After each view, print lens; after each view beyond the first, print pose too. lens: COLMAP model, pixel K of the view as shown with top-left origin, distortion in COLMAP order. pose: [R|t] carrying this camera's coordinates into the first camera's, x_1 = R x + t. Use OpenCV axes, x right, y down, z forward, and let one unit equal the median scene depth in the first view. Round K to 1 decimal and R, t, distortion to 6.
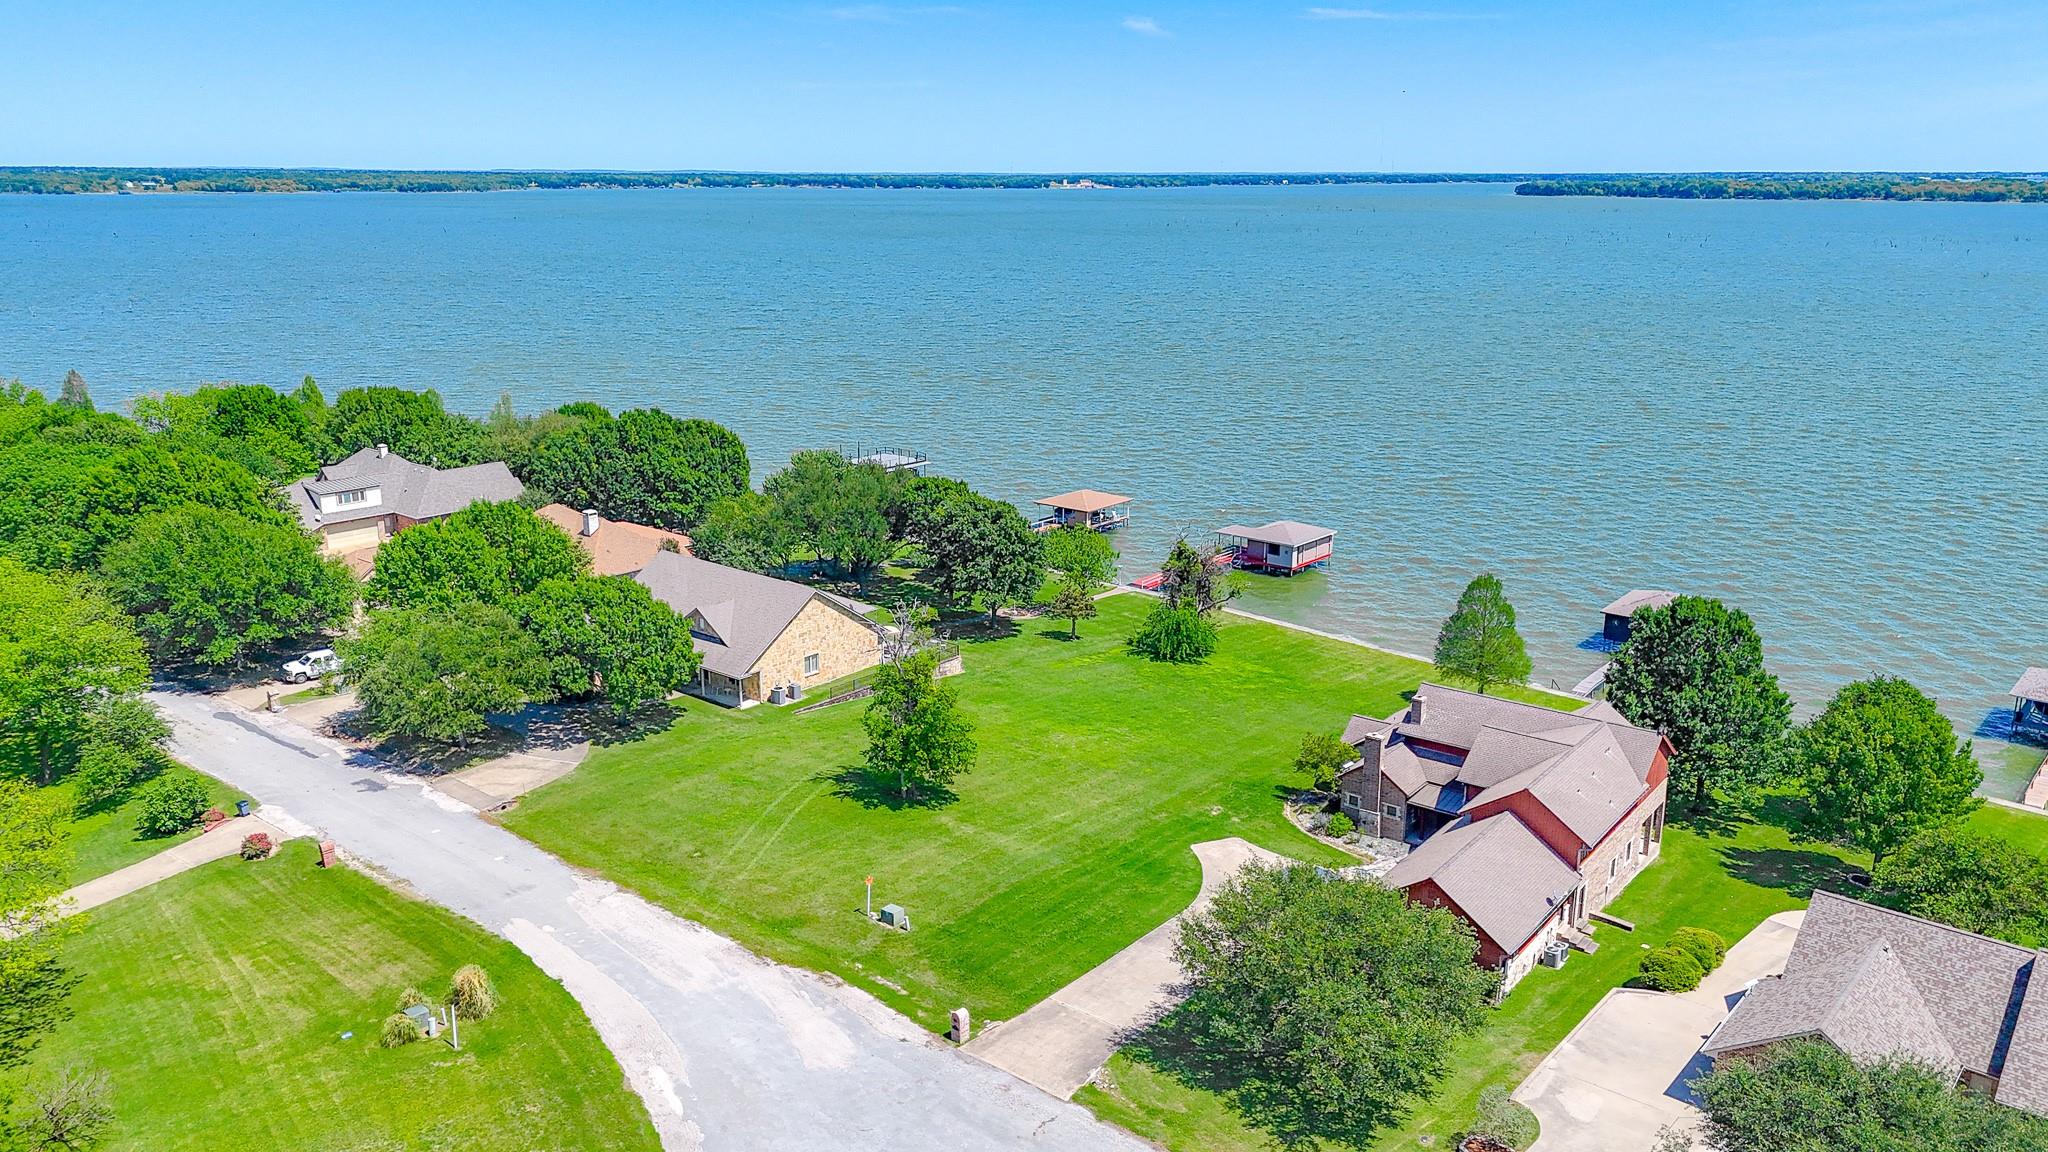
lens RADIAL K [[1509.6, 0, 1022.4], [0, 1509.6, 575.0], [0, 0, 1]] dist [0.070497, -0.046504]
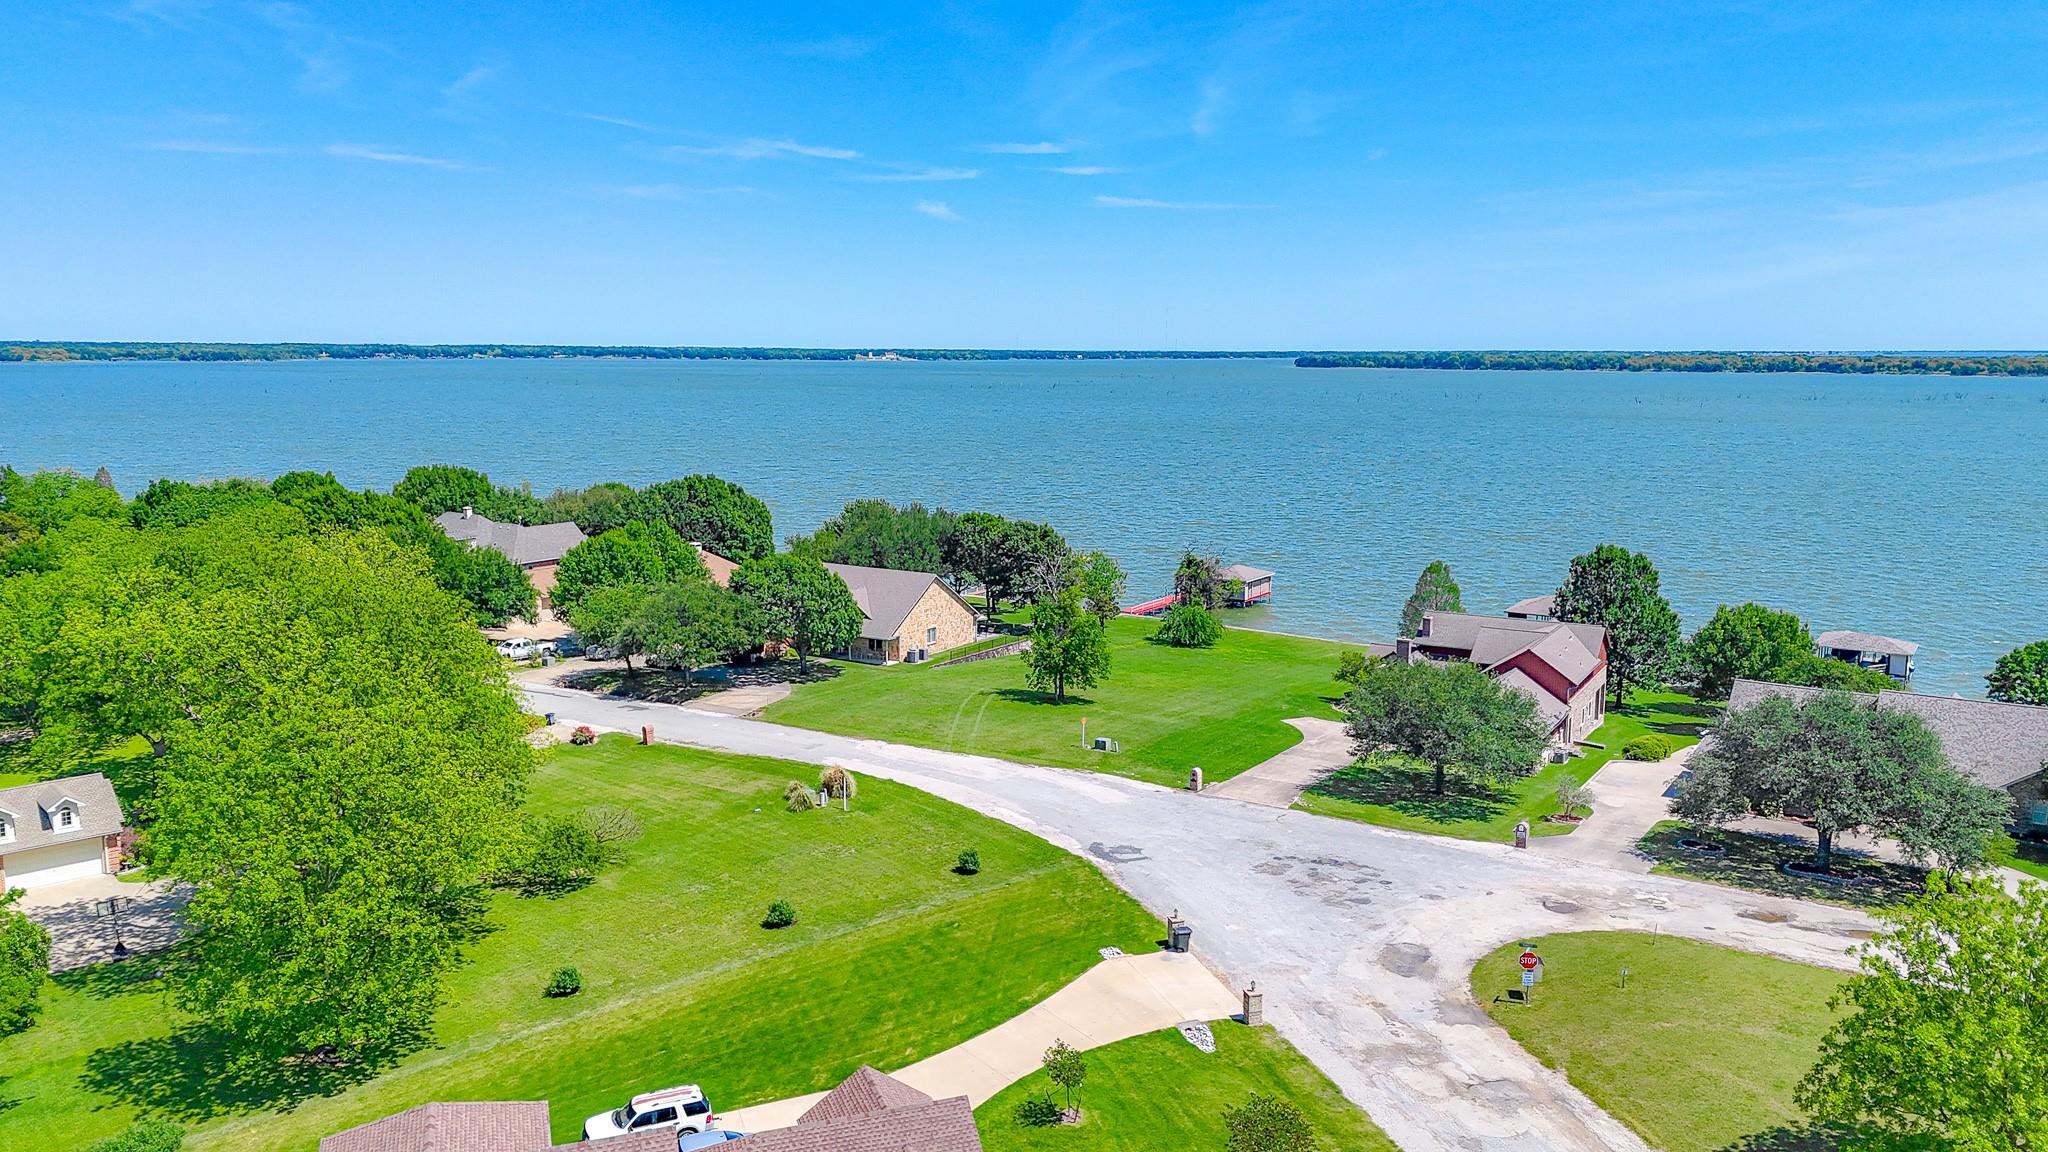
lens RADIAL K [[1509.6, 0, 1016.7], [0, 1509.6, 593.1], [0, 0, 1]] dist [0.070497, -0.046504]
pose [[0.991614, -0.017923, 0.127989, -0.202255], [0.030588, 0.994747, -0.097684, 0.131086], [-0.125566, 0.100780, 0.986953, -0.219132]]
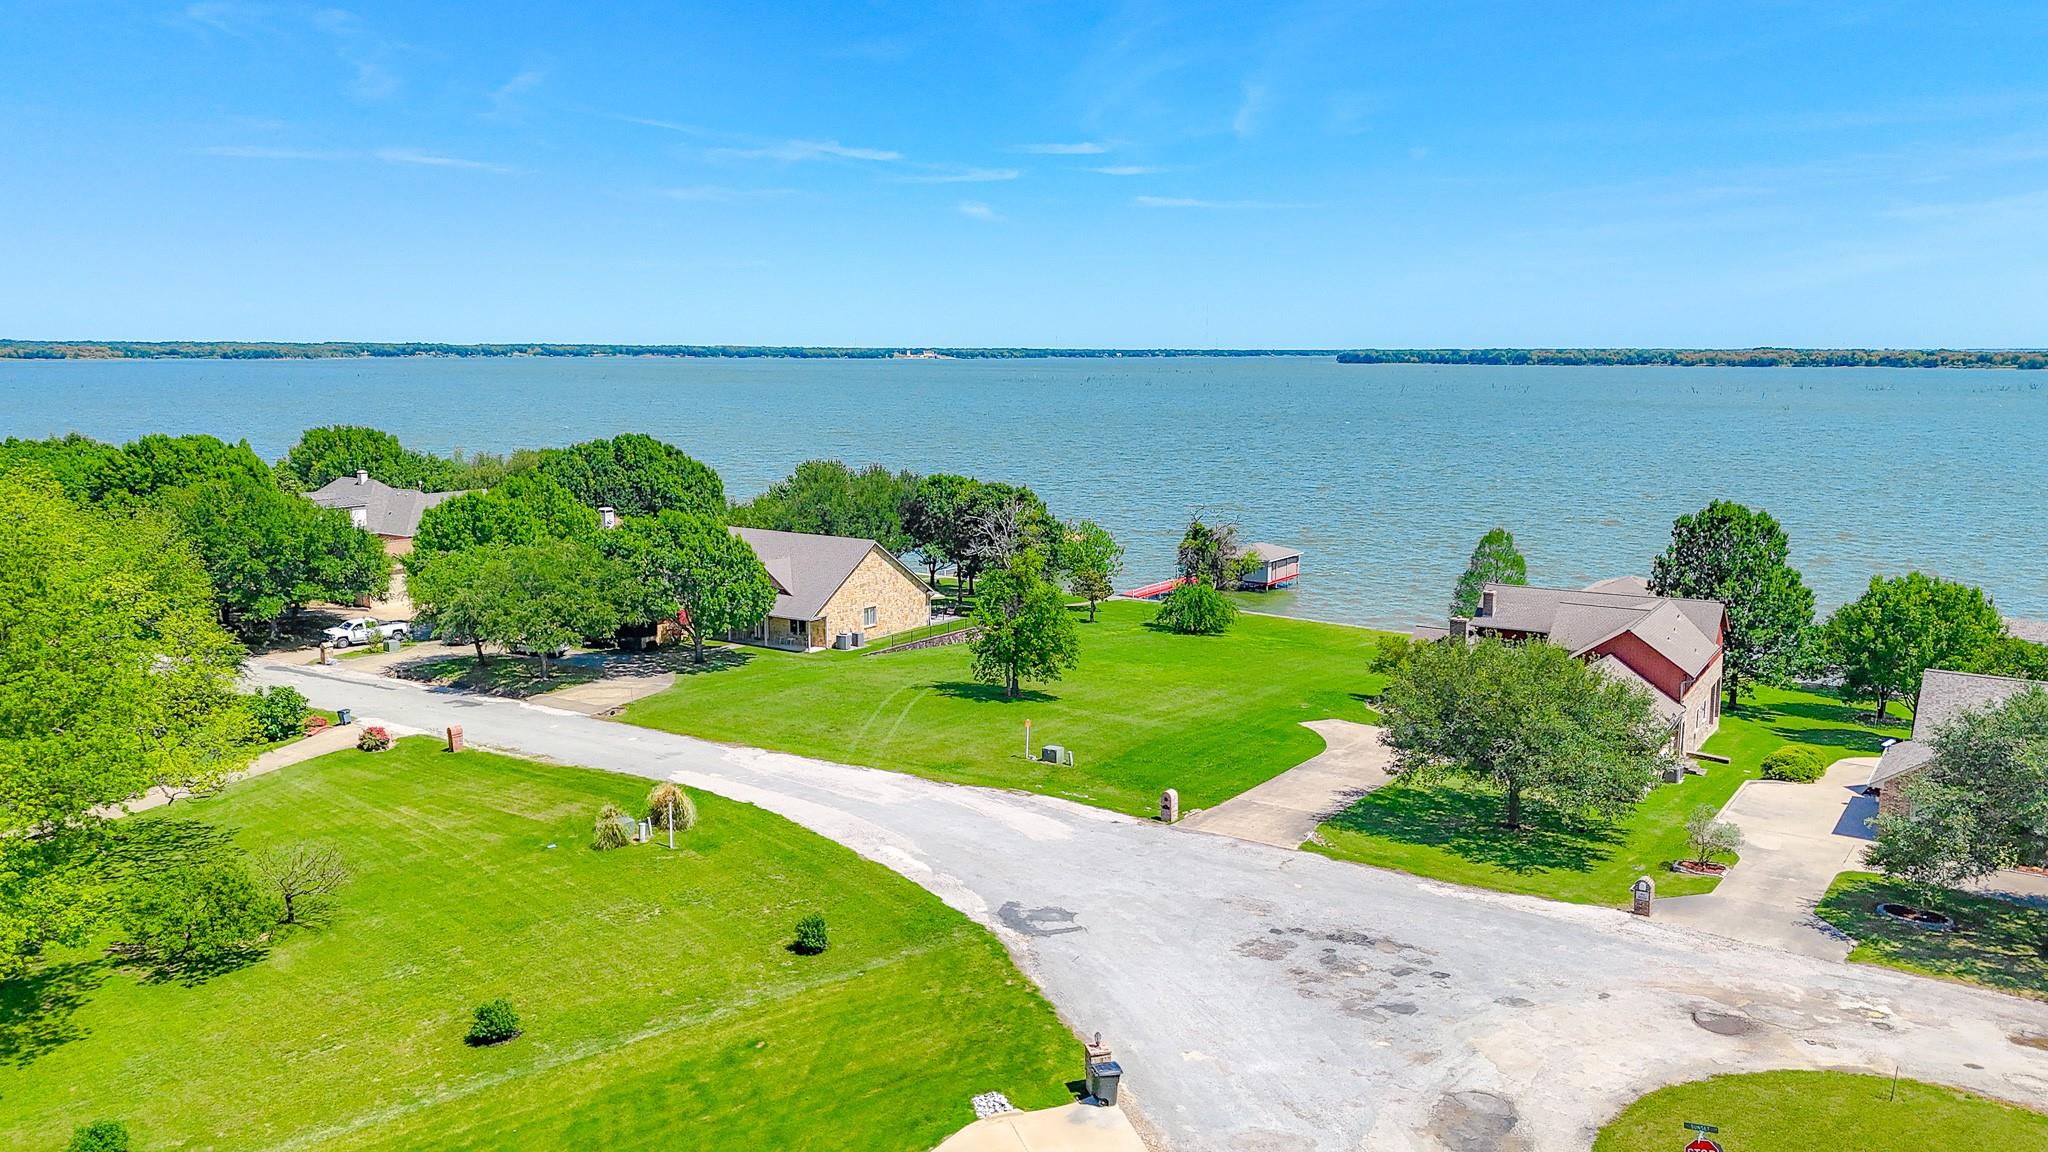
lens RADIAL K [[1509.6, 0, 1020.2], [0, 1509.6, 578.4], [0, 0, 1]] dist [0.070497, -0.046504]
pose [[0.994514, -0.013986, 0.103664, -0.127114], [0.025282, 0.993778, -0.108472, 0.129318], [-0.101502, 0.110498, 0.988680, -0.014334]]
